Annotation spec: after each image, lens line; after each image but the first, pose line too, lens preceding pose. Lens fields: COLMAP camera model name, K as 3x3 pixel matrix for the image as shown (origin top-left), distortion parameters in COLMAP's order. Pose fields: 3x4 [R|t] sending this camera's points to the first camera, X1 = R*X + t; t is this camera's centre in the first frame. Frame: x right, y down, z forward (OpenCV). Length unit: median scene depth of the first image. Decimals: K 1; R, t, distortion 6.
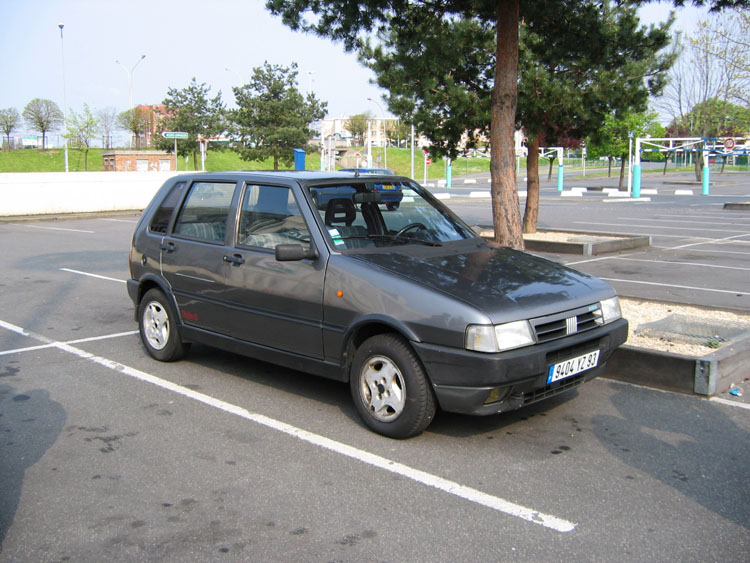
lens RADIAL K [[830.9, 0, 375.1], [0, 830.9, 282.5], [0, 0, 1]] dist [-0.109479, 0.000000]
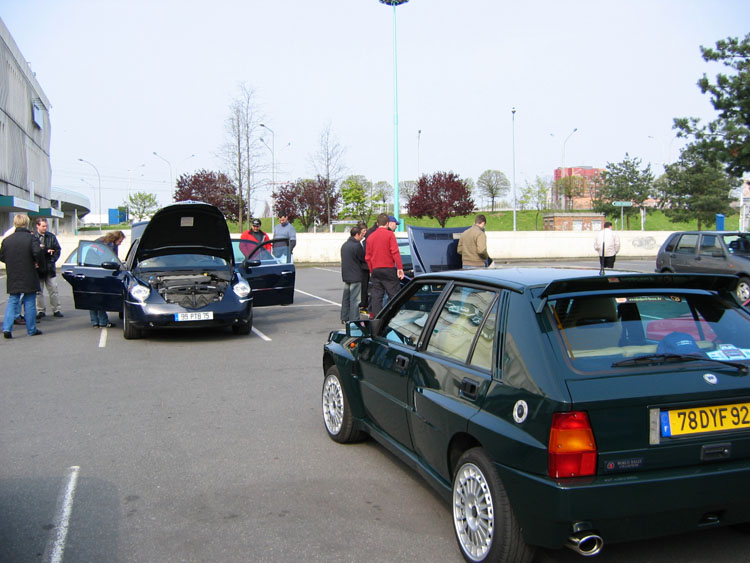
lens RADIAL K [[830.9, 0, 376.9], [0, 830.9, 276.2], [0, 0, 1]] dist [-0.109479, 0.000000]
pose [[0.884105, 0.019138, -0.466895, 0.024008], [-0.056032, 0.996294, -0.065264, 0.036834], [0.463916, 0.083861, 0.881901, -0.273539]]
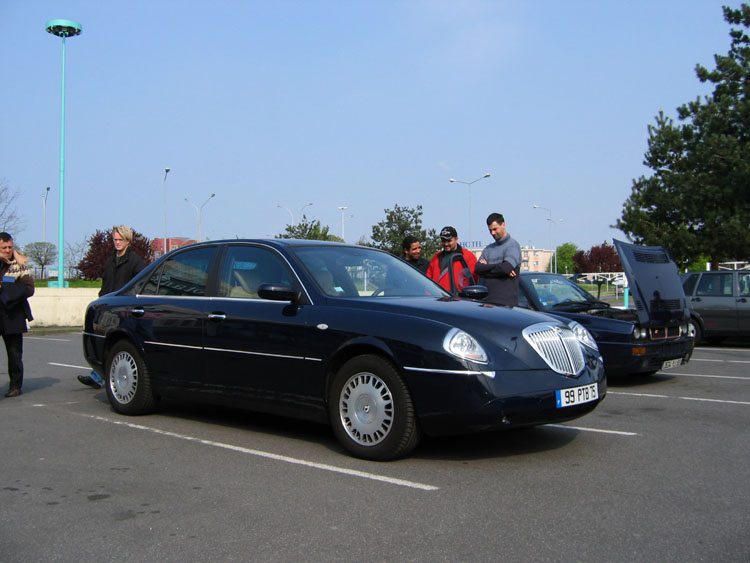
lens RADIAL K [[830.9, 0, 369.7], [0, 830.9, 282.5], [0, 0, 1]] dist [-0.109479, 0.000000]
pose [[0.999965, -0.008370, -0.000959, -0.163938], [0.008117, 0.987651, -0.156458, 0.037941], [0.002257, 0.156445, 0.987684, -0.195124]]
